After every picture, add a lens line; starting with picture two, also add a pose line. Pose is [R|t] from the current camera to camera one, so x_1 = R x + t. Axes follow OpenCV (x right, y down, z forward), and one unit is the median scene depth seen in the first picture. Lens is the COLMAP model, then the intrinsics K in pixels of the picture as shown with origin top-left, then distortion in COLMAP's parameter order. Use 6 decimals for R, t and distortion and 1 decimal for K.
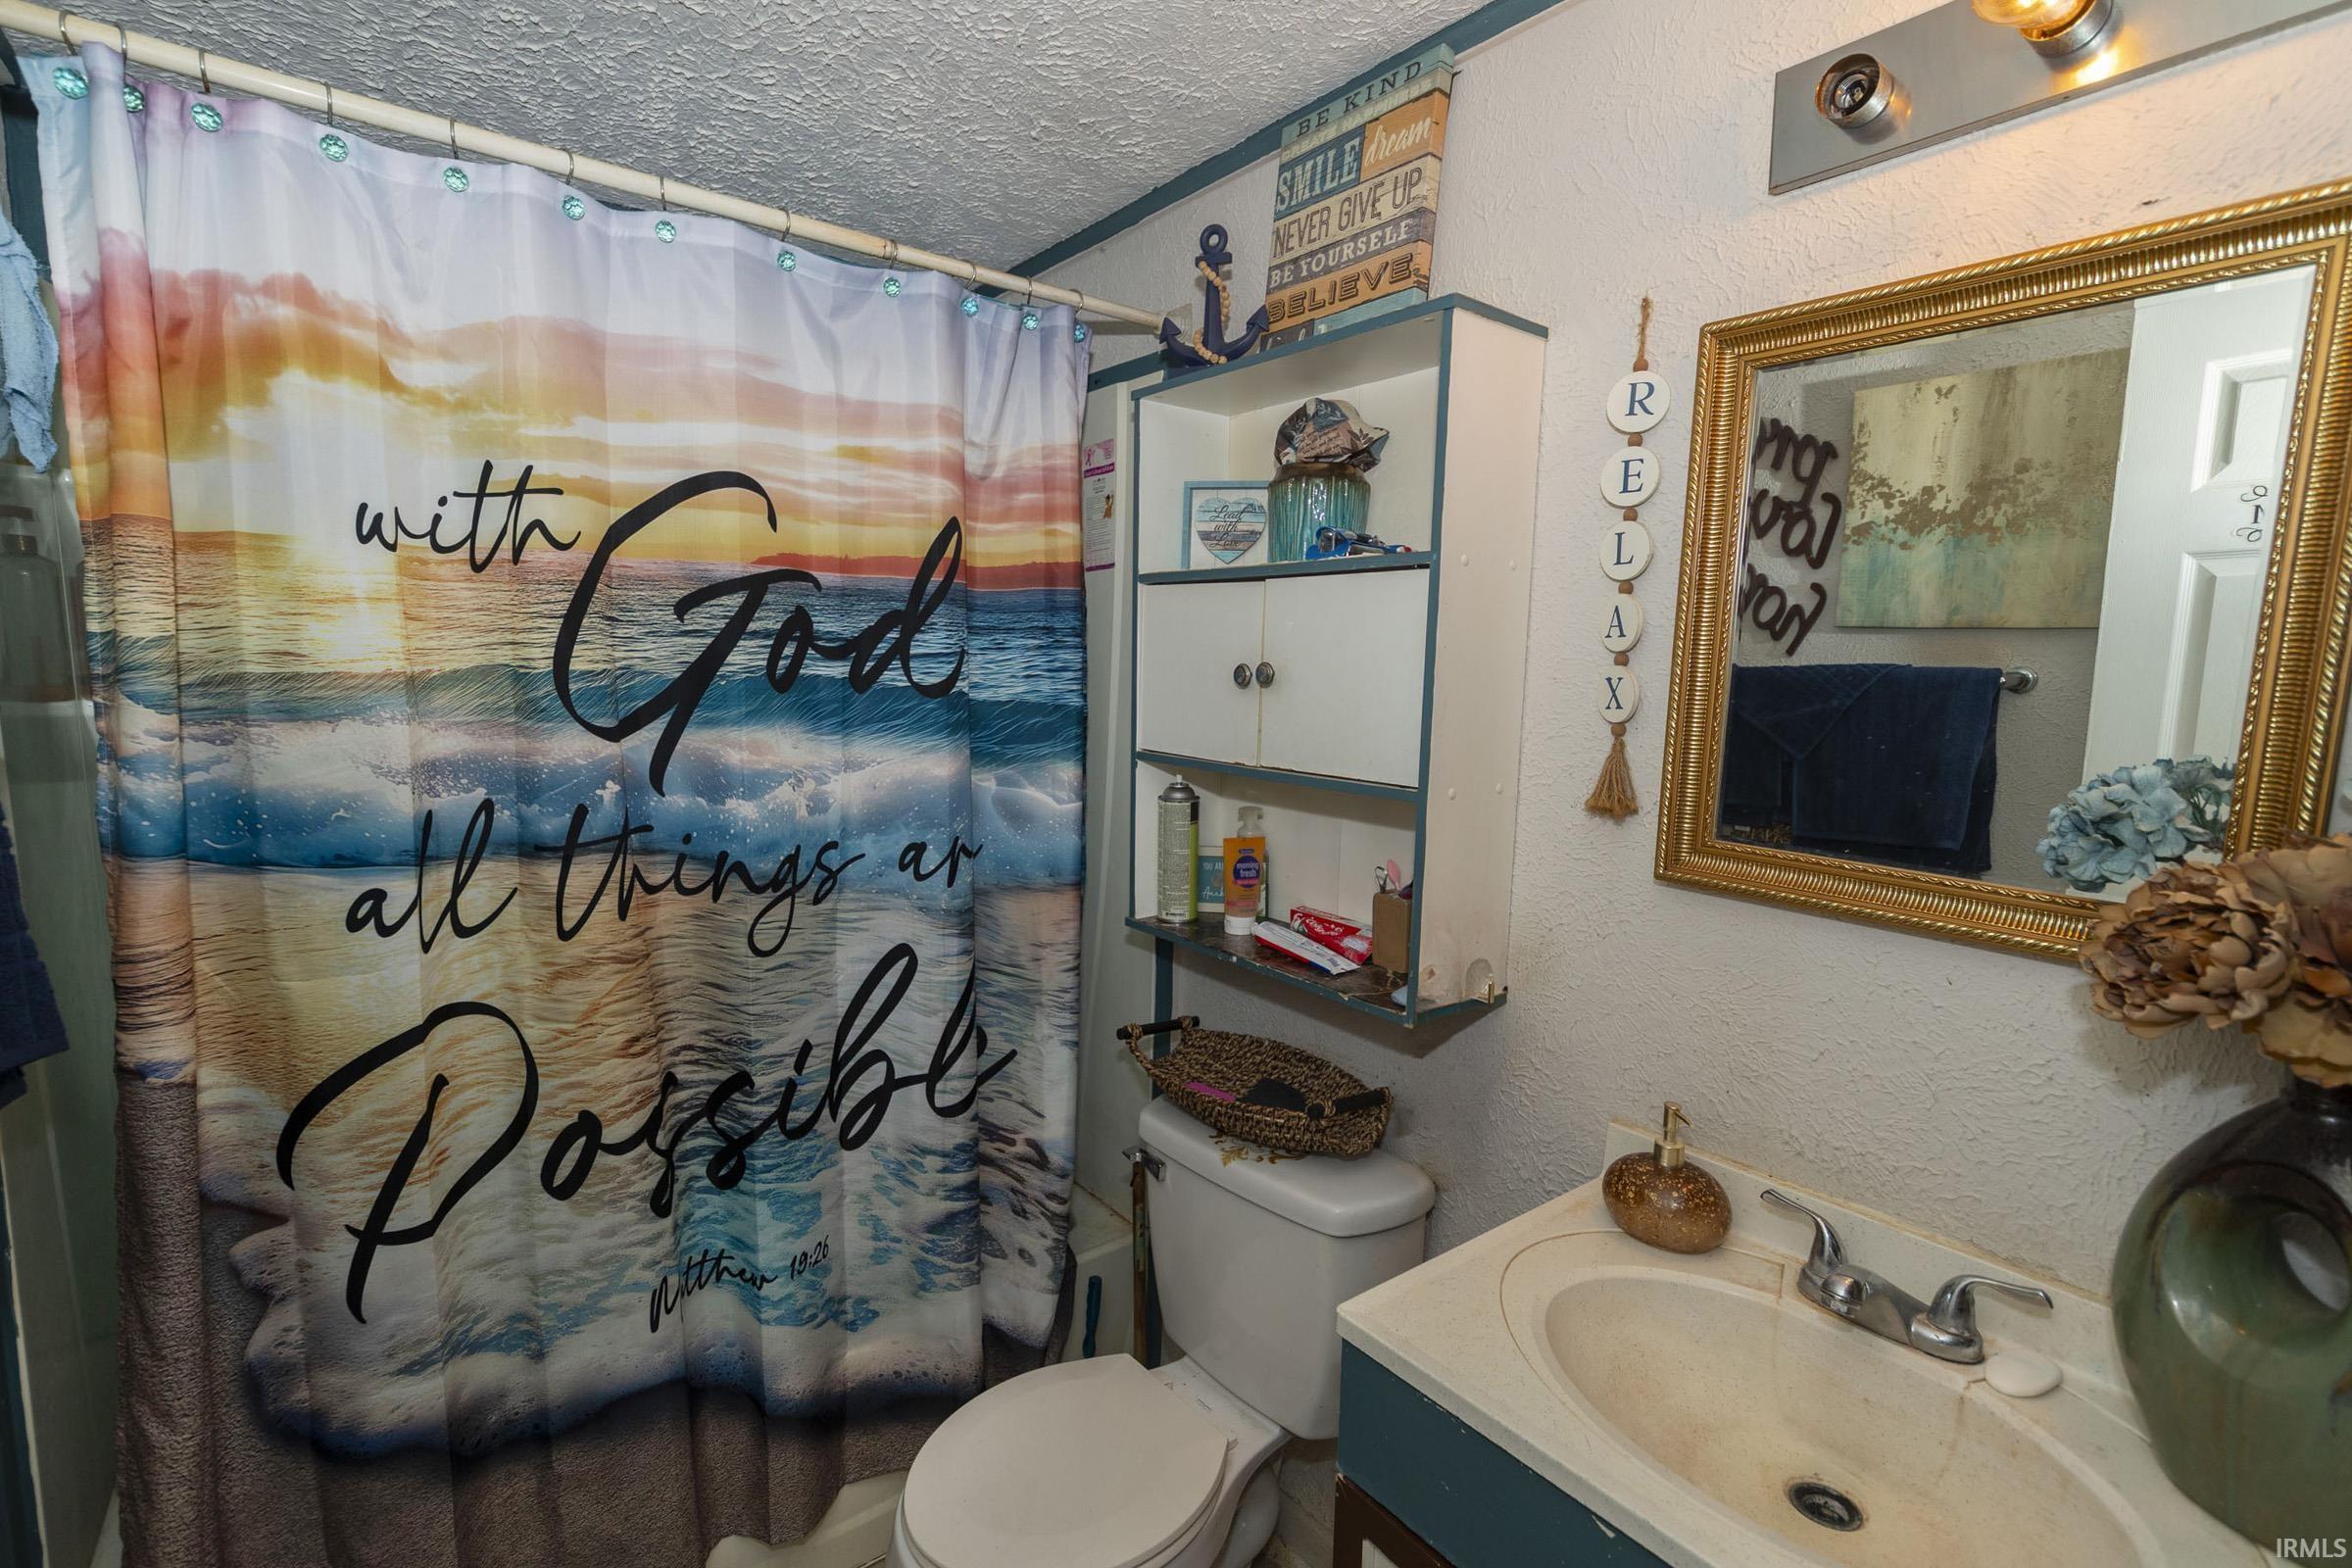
lens RADIAL K [[1042.3, 0, 1147.7], [0, 1042.3, 778.6], [0, 0, 1]] dist [0.002485, 0.000562]
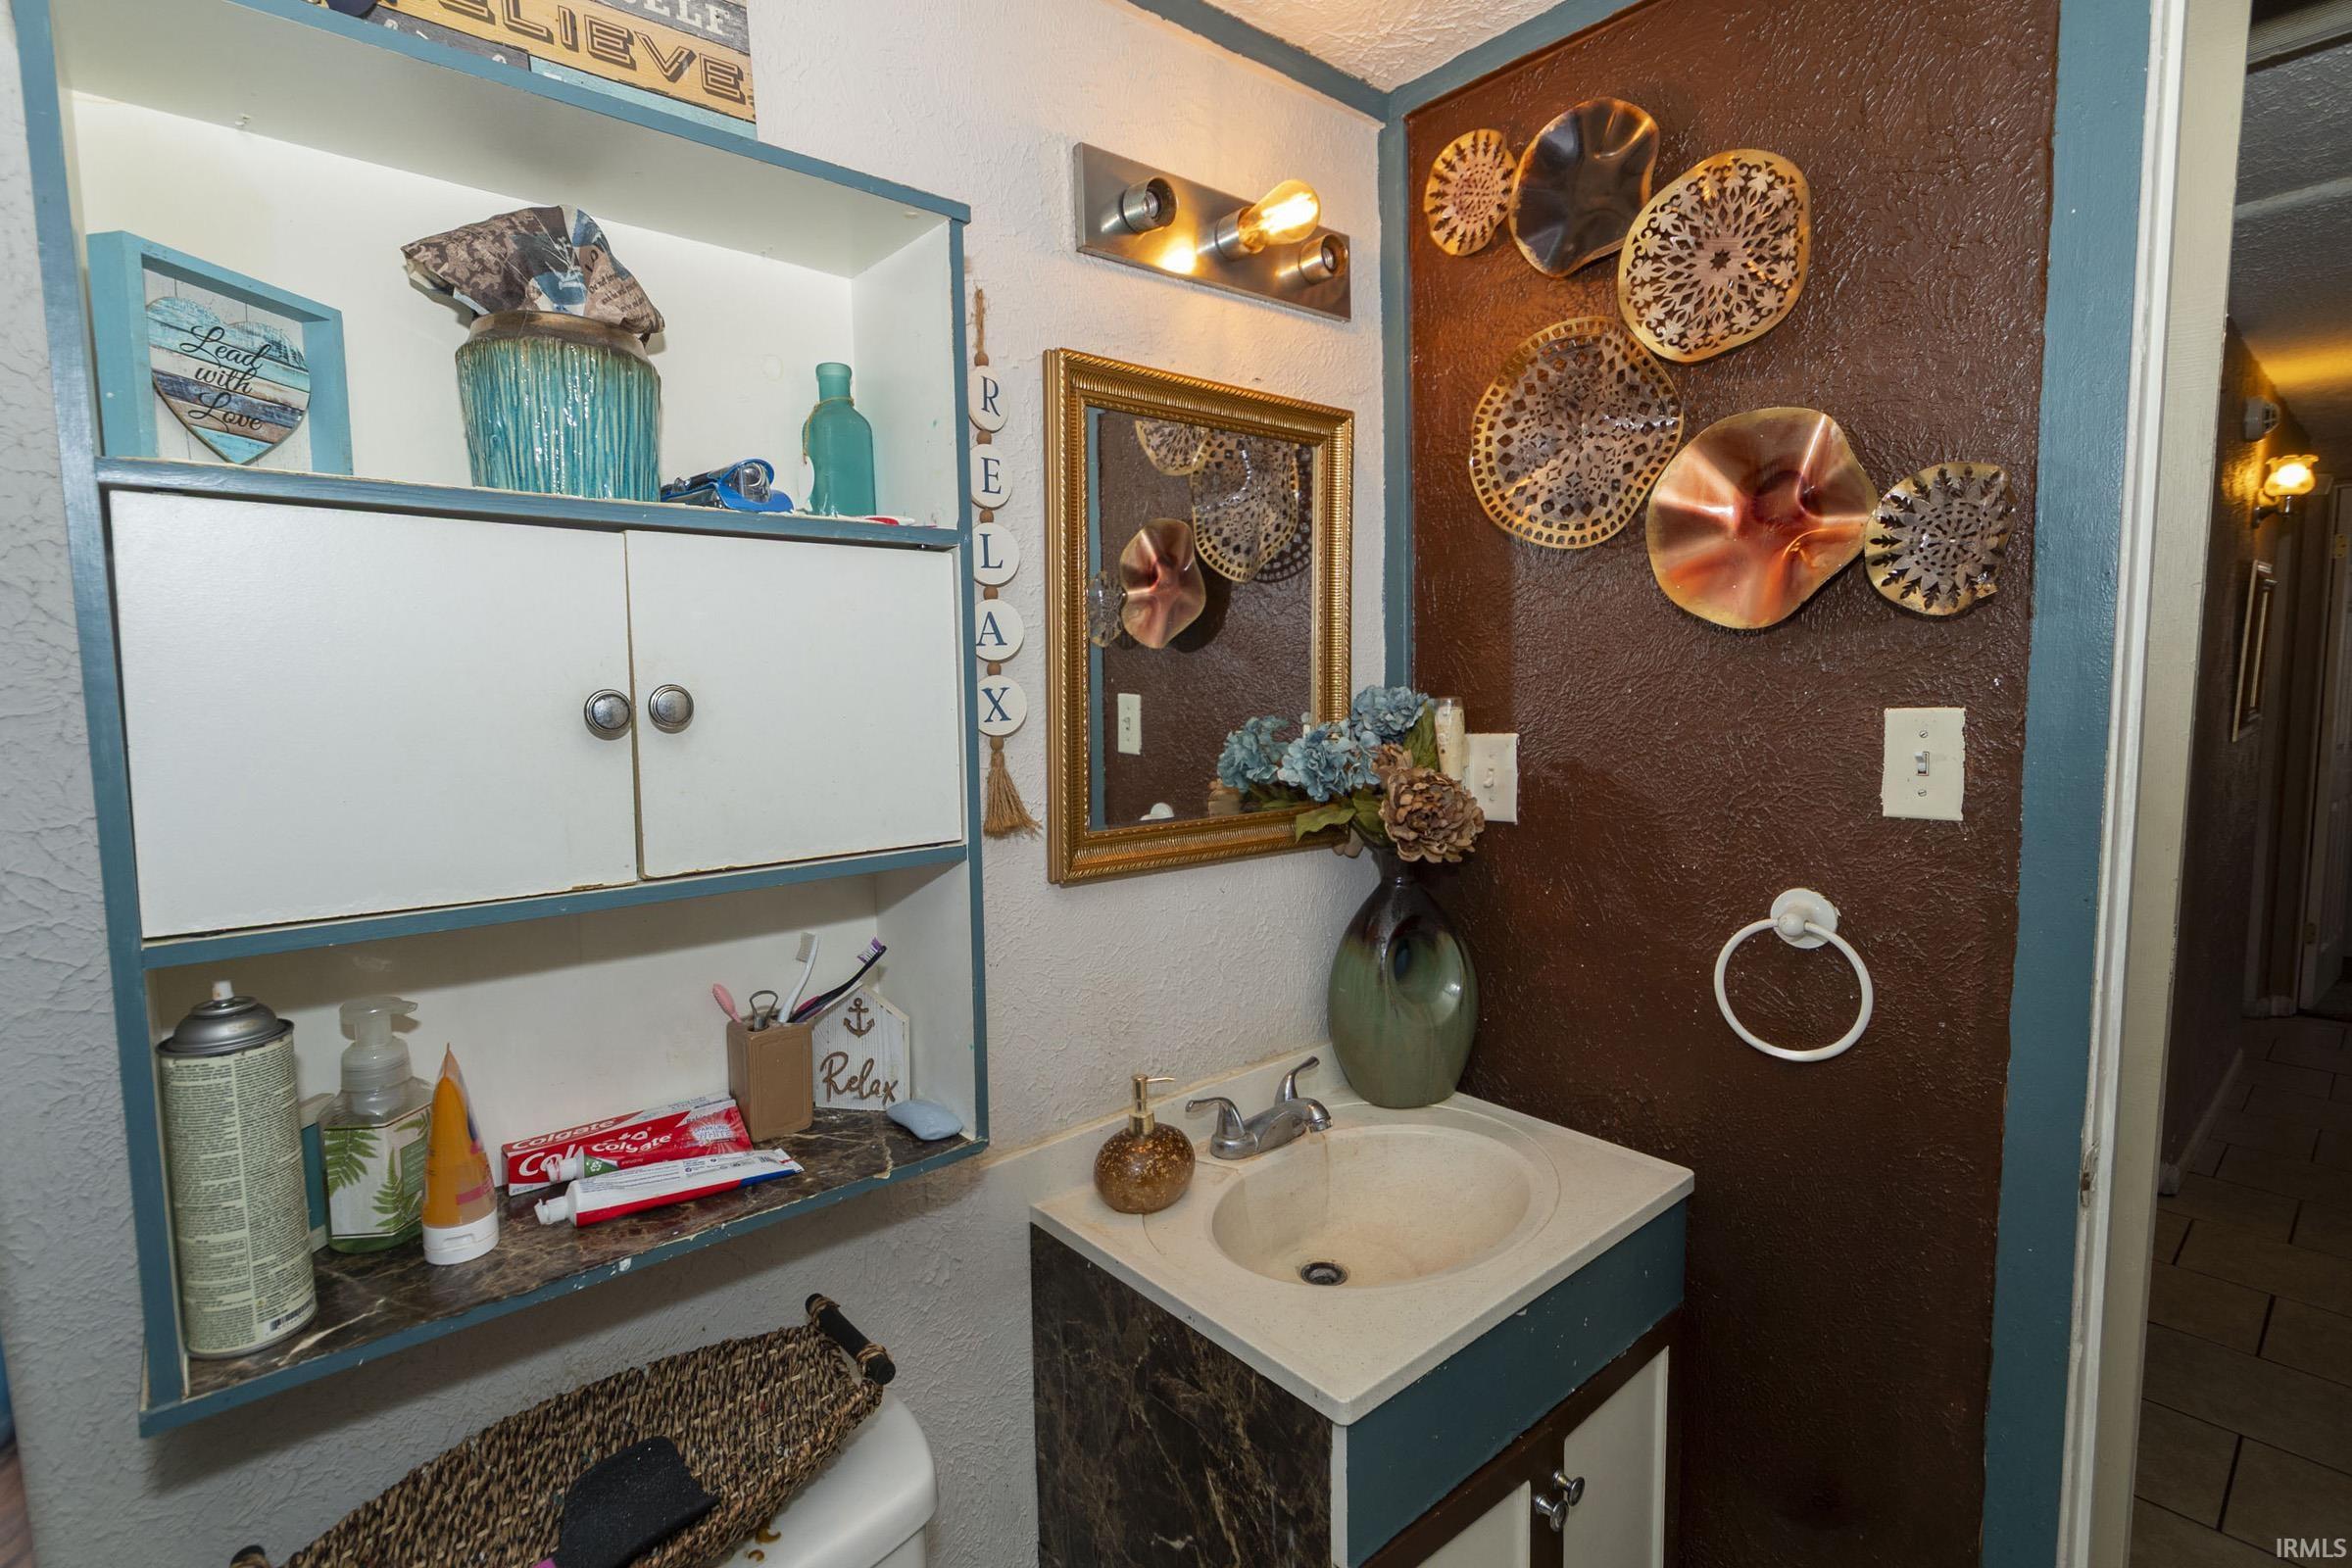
lens RADIAL K [[1113.0, 0, 1175.0], [0, 1113.0, 763.0], [0, 0, 1]] dist [0.007755, -0.000212]
pose [[-0.058338, -0.098333, 0.993442, -0.564903], [0.131105, 0.985763, 0.105272, -0.114675], [-0.989651, 0.136386, -0.044615, 0.895249]]
